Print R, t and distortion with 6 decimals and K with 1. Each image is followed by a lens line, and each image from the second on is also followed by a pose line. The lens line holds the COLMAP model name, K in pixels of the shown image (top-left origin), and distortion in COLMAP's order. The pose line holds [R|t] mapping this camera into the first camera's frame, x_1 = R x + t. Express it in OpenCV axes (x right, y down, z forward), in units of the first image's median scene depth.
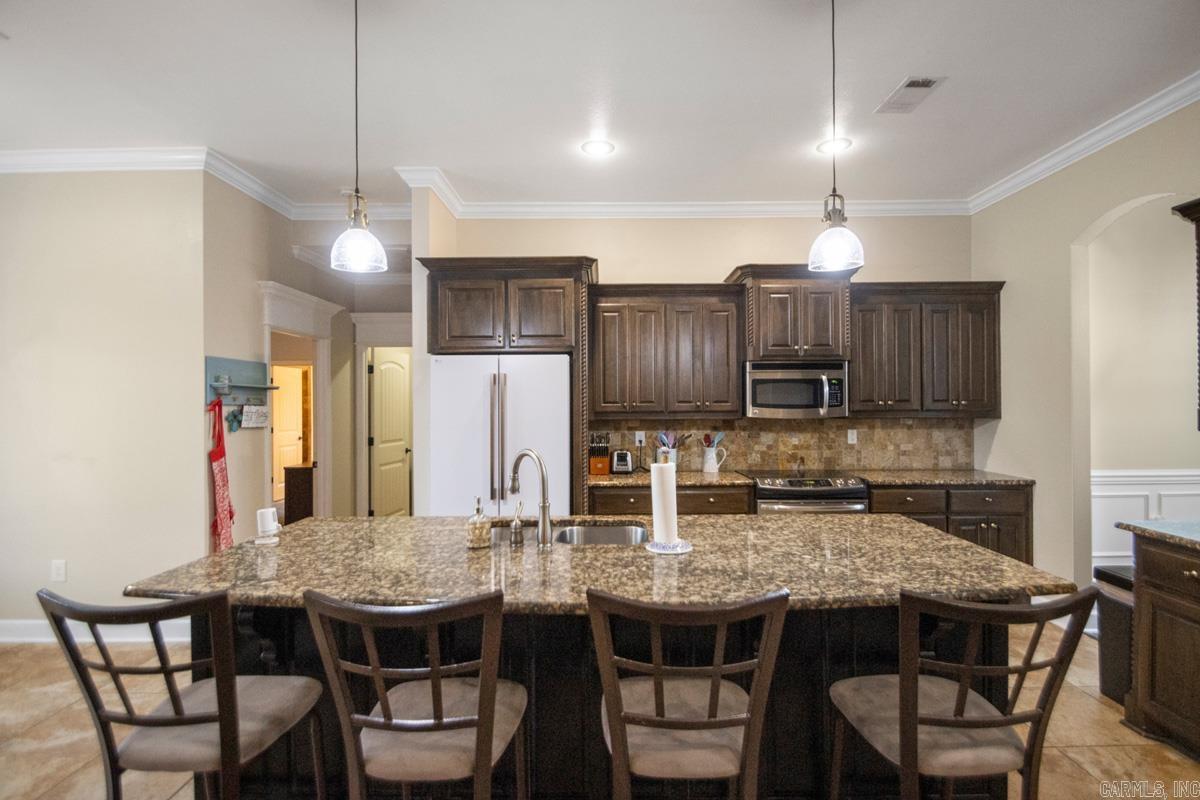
lens RADIAL K [[566.2, 0, 611.8], [0, 566.2, 401.8], [0, 0, 1]] dist [0.013417, -0.016958]
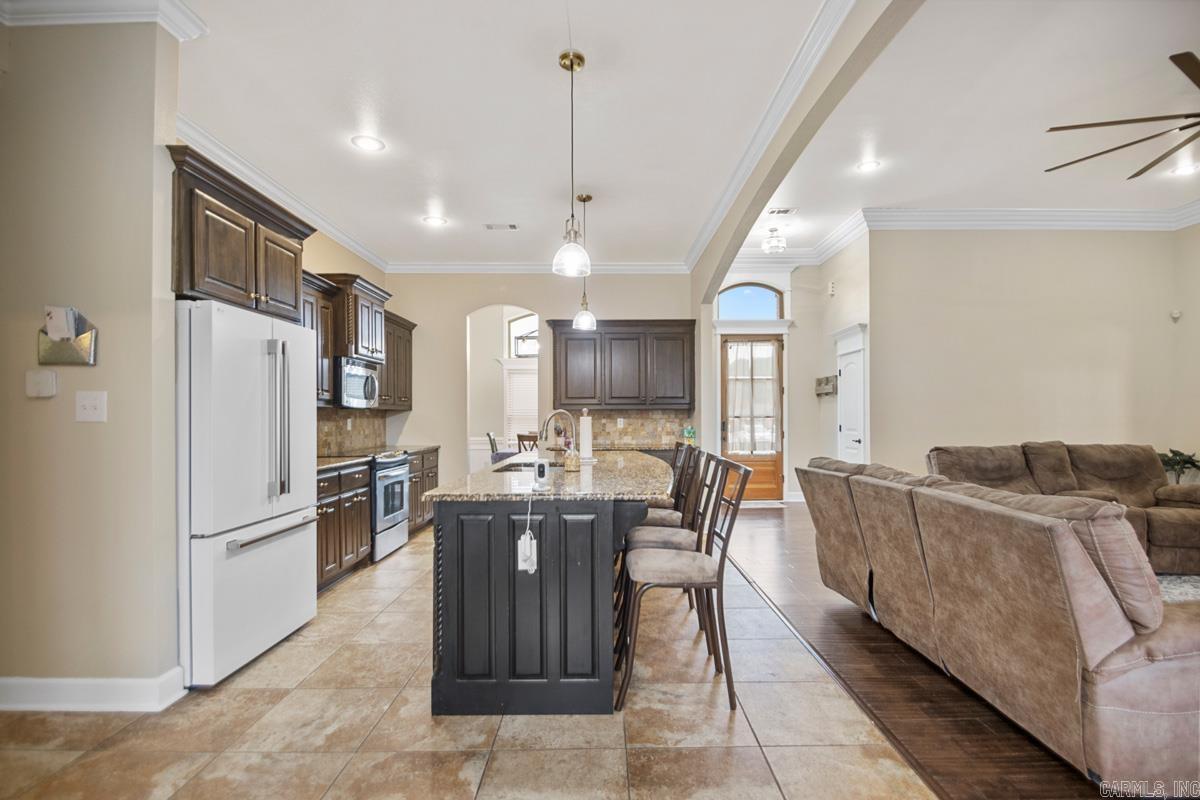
lens RADIAL K [[566.2, 0, 605.4], [0, 566.2, 413.7], [0, 0, 1]] dist [0.013417, -0.016958]
pose [[-0.010447, 0.011442, 0.999880, -0.896586], [0.006870, 0.999912, -0.011371, 0.059503], [-0.999922, 0.006751, -0.010525, 0.474479]]
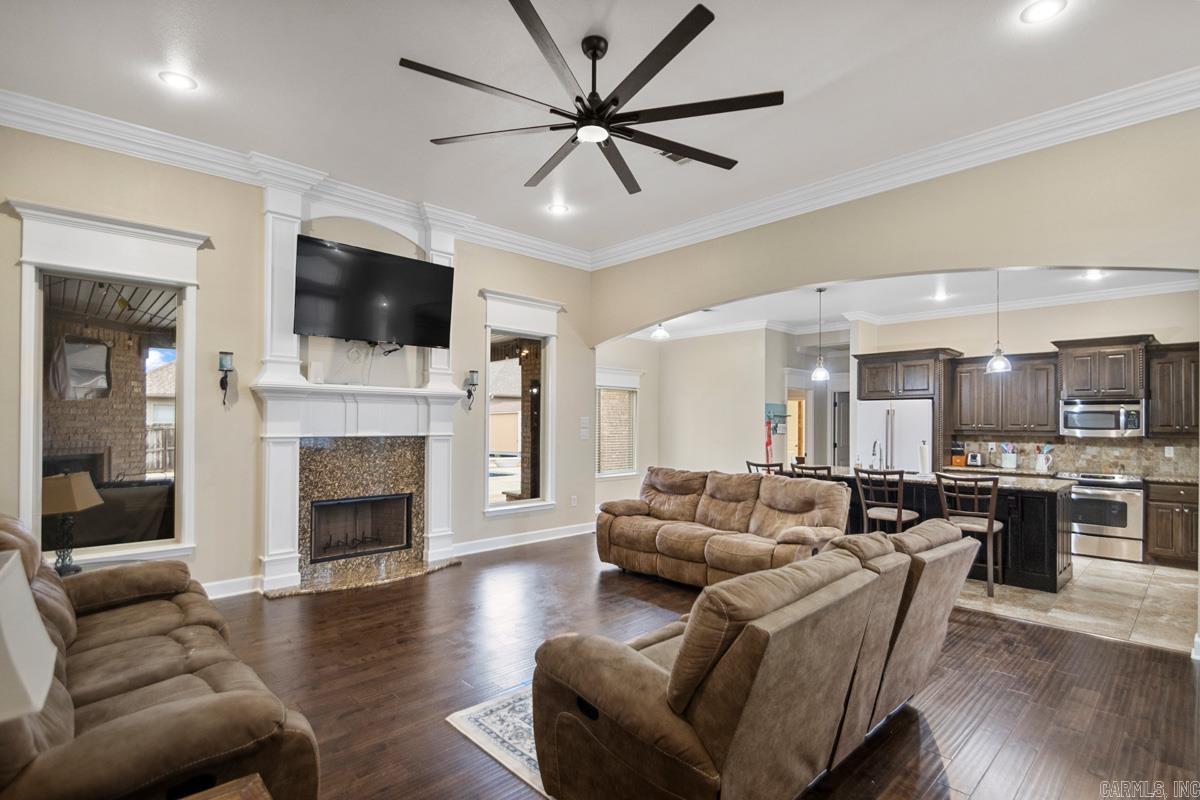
lens RADIAL K [[566.2, 0, 617.4], [0, 566.2, 416.5], [0, 0, 1]] dist [0.013417, -0.016958]
pose [[0.693470, 0.002571, -0.720480, 0.514708], [-0.013791, 0.999858, -0.009706, 0.007735], [0.720353, 0.016667, 0.693407, -0.983185]]
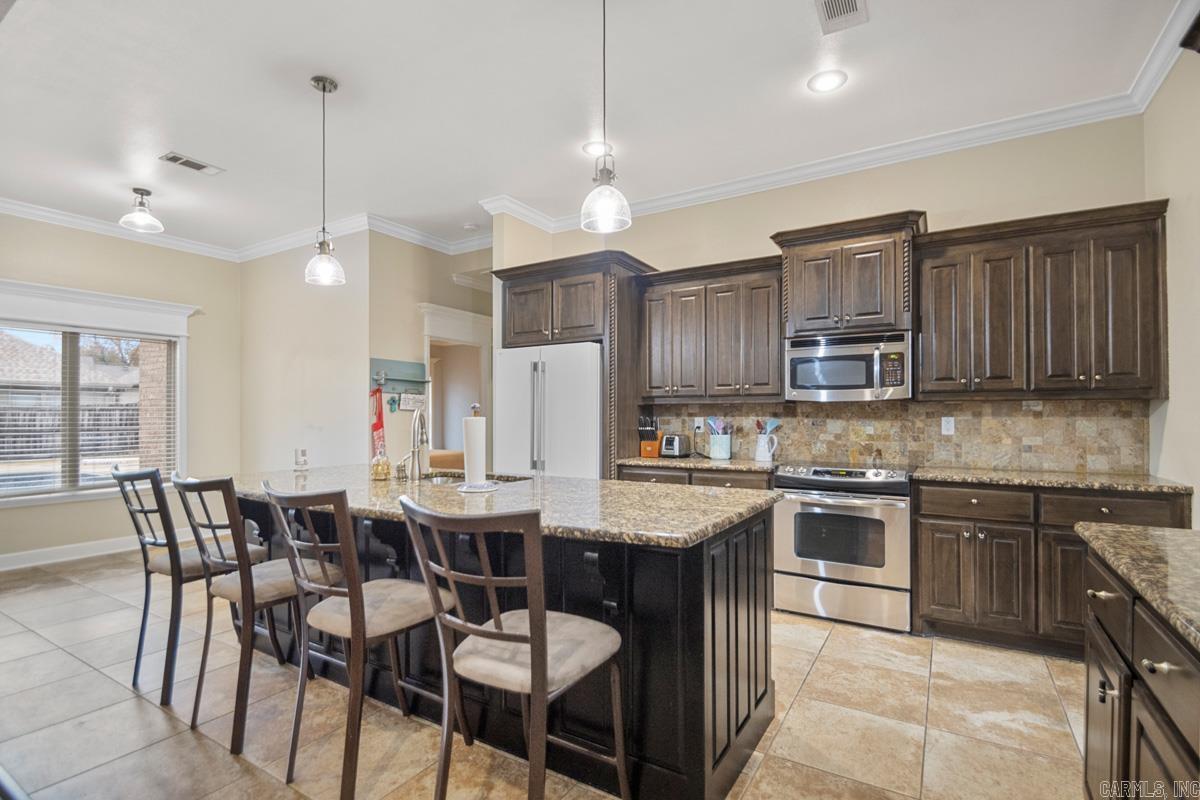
lens RADIAL K [[566.2, 0, 602.1], [0, 566.2, 411.4], [0, 0, 1]] dist [0.013417, -0.016958]
pose [[0.855101, 0.001782, -0.518459, 0.450551], [-0.004617, 0.999981, -0.004177, 0.049673], [0.518441, 0.005965, 0.855093, 0.063853]]
